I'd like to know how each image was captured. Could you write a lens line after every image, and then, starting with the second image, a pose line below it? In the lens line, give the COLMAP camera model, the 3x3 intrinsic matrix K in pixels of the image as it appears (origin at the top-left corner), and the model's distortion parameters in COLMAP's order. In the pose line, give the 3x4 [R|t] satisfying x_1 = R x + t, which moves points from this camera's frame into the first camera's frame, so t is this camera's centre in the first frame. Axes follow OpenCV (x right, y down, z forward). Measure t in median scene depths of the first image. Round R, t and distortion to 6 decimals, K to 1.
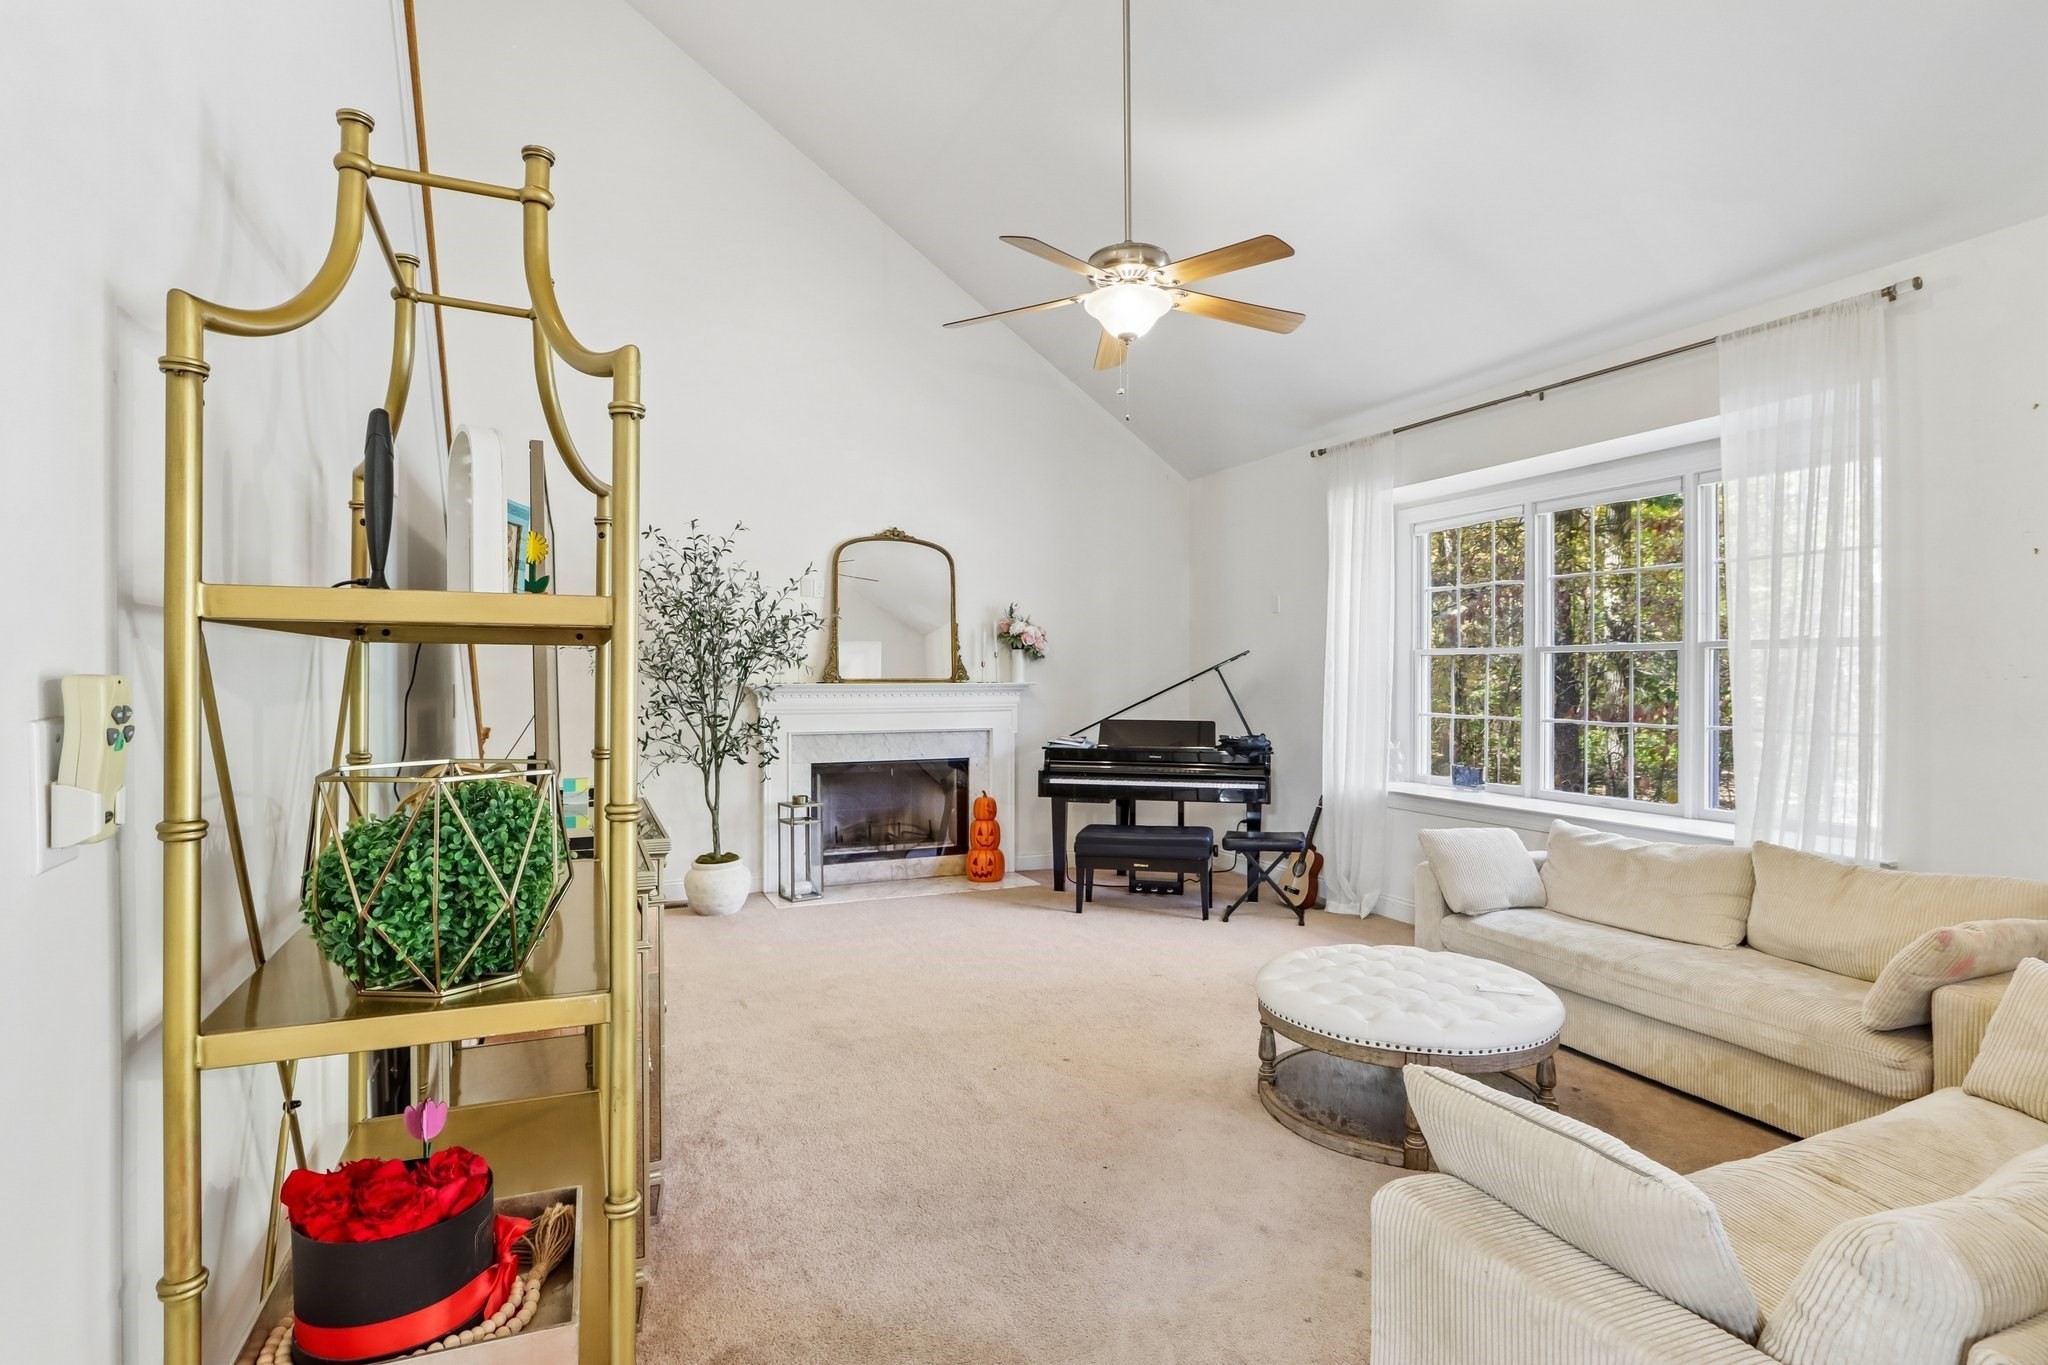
lens RADIAL K [[1021.0, 0, 1016.1], [0, 1021.0, 676.9], [0, 0, 1]] dist [-0.028805, -0.000323]
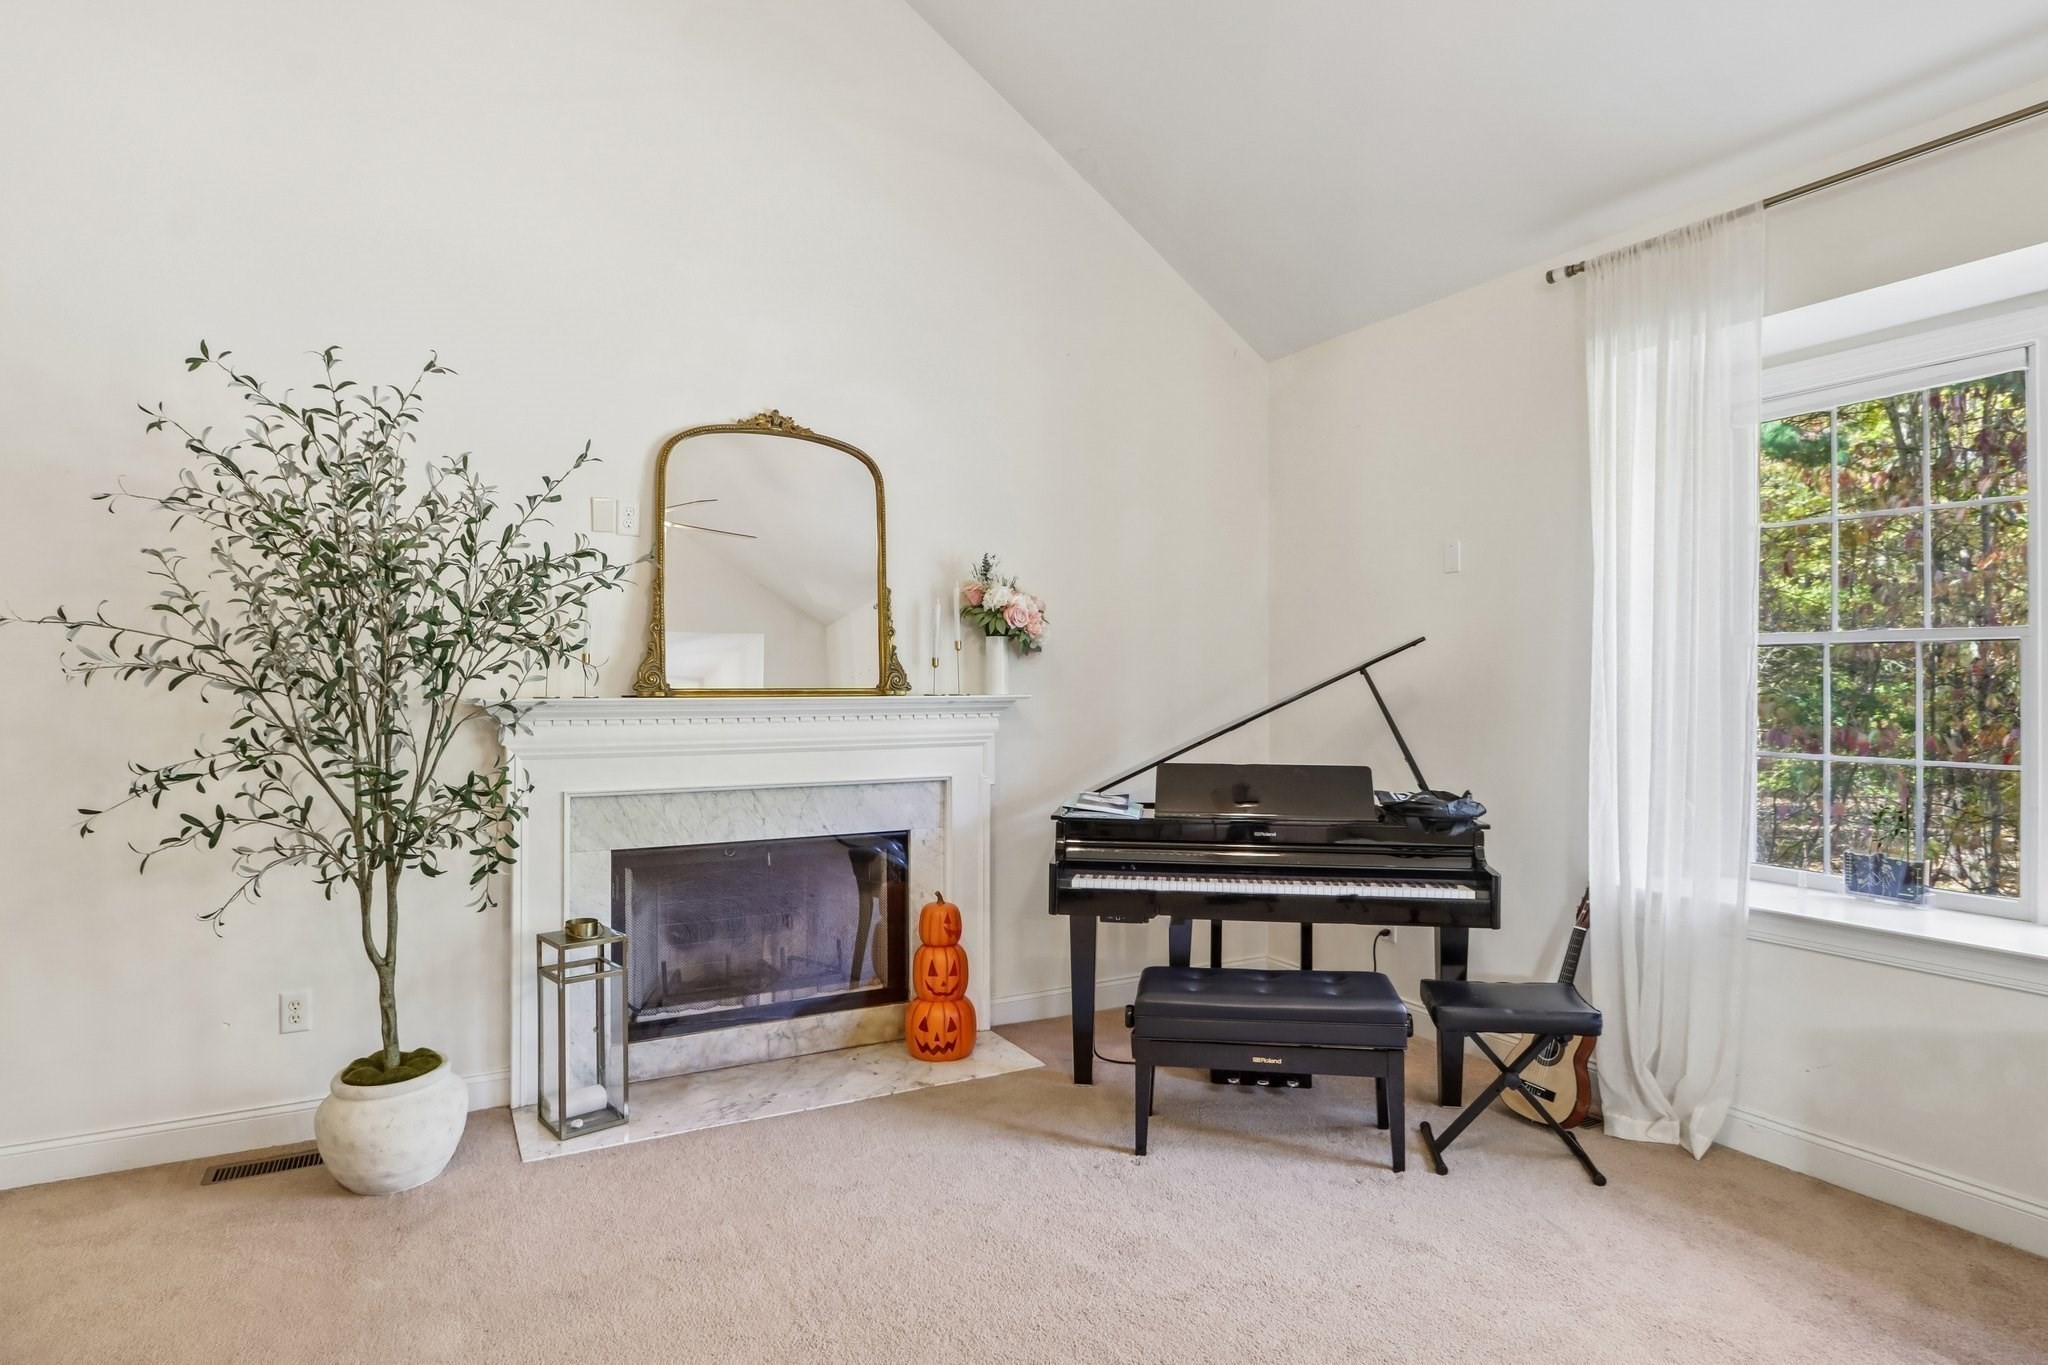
lens RADIAL K [[1129.0, 0, 1027.2], [0, 1129.0, 671.9], [0, 0, 1]] dist [-0.021840, 0.001804]
pose [[0.995946, 0.000533, 0.089954, -0.044972], [0.000376, 0.999949, -0.010086, -0.001121], [-0.089954, 0.010079, 0.995895, 0.455252]]
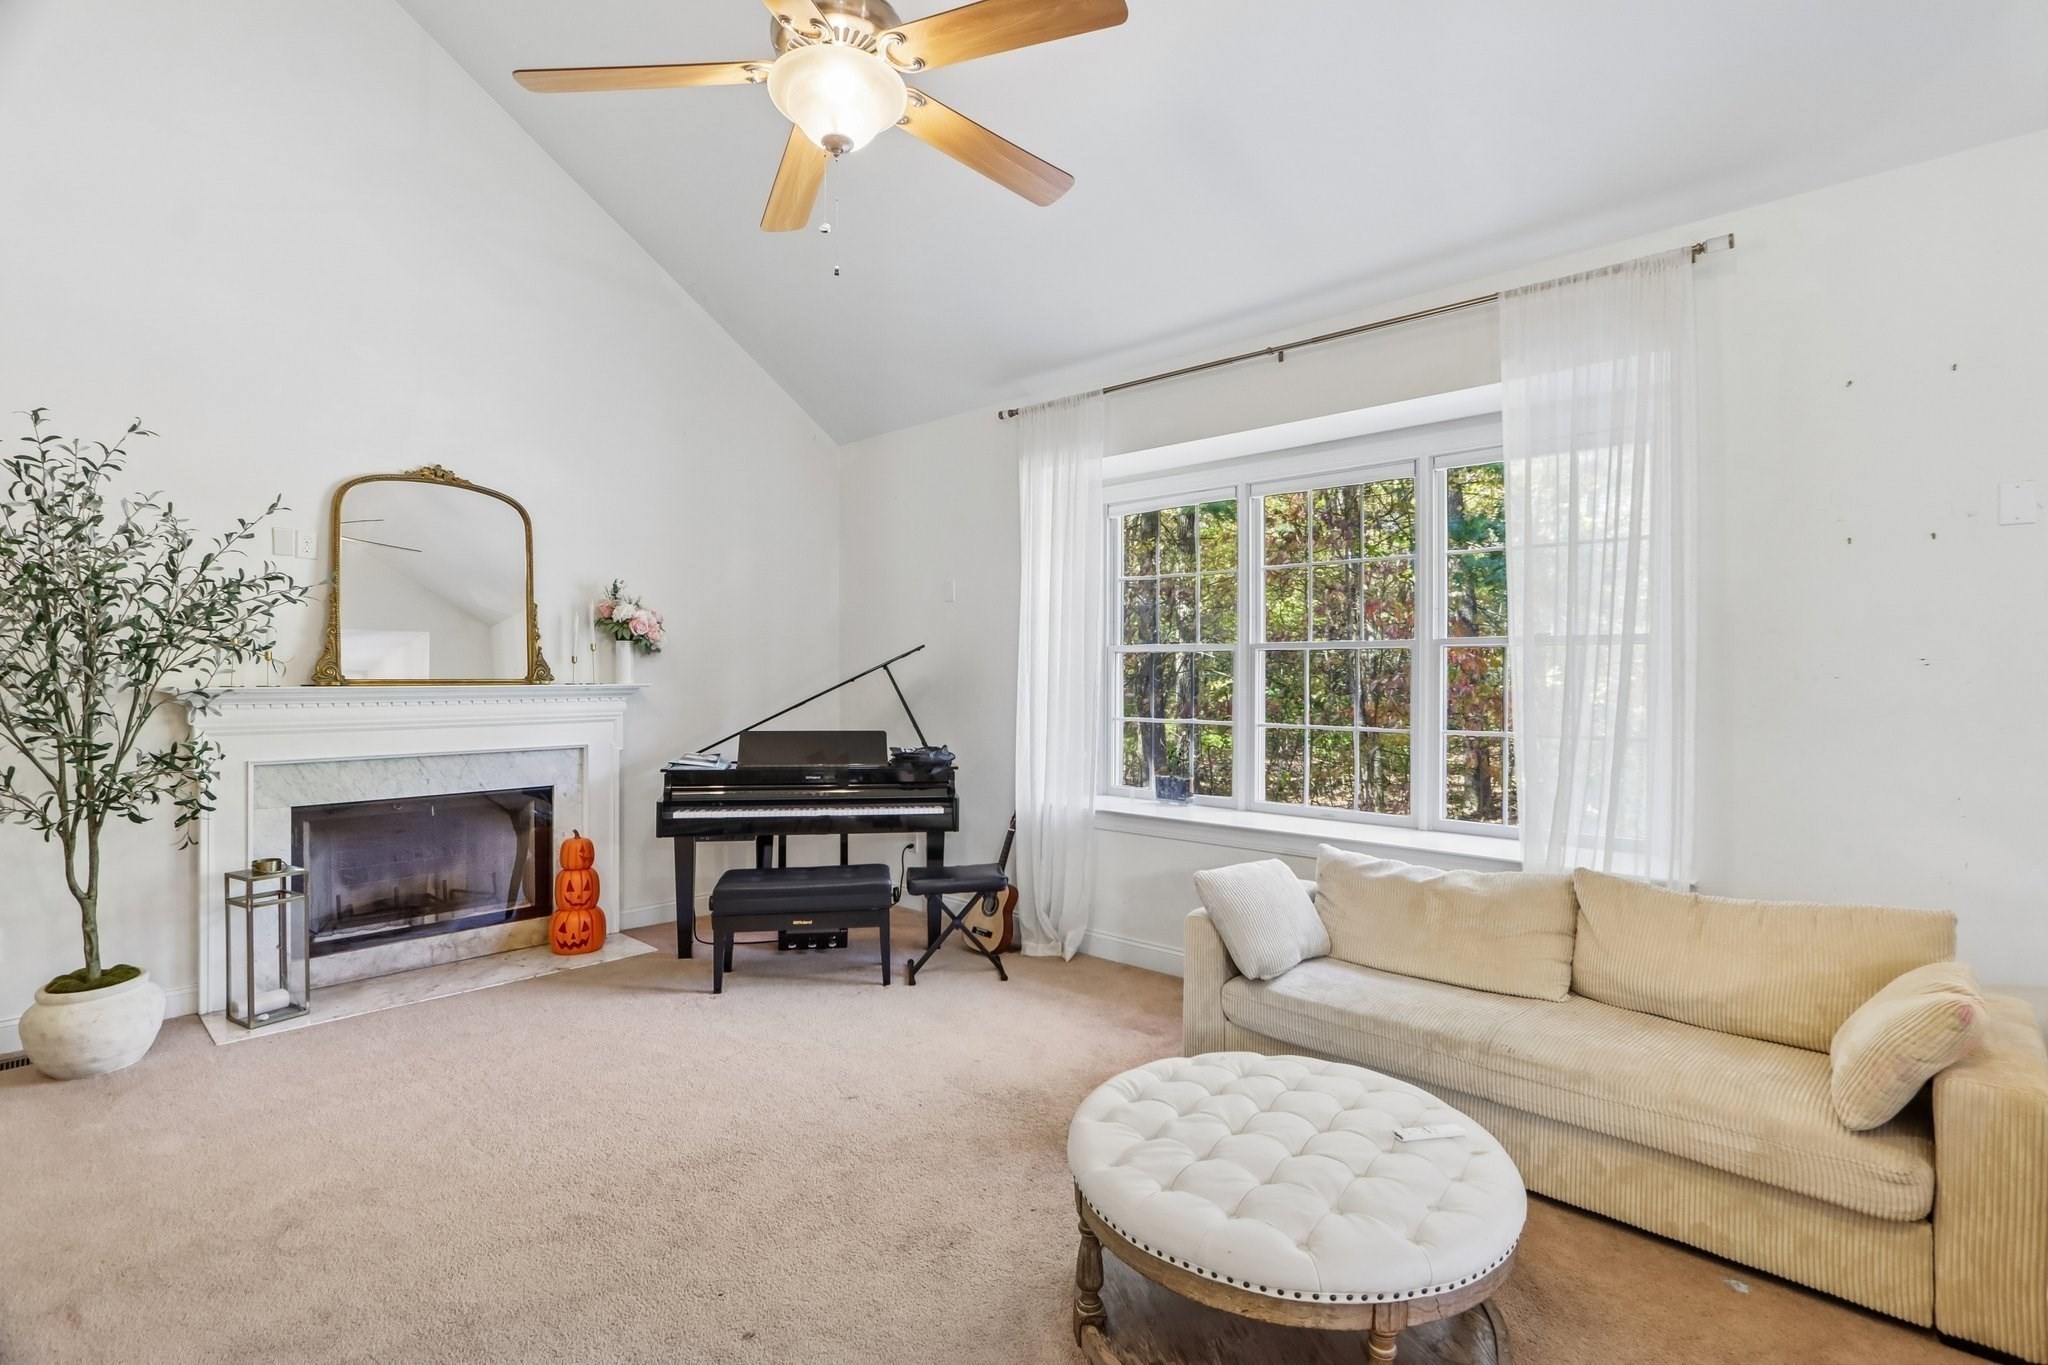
lens RADIAL K [[968.6, 0, 1026.8], [0, 968.6, 672.6], [0, 0, 1]] dist [-0.017497, 0.001964]
pose [[0.915161, 0.001282, 0.403085, -0.016293], [-0.000031, 0.999995, -0.003112, -0.000841], [-0.403087, 0.002835, 0.915157, 0.265114]]
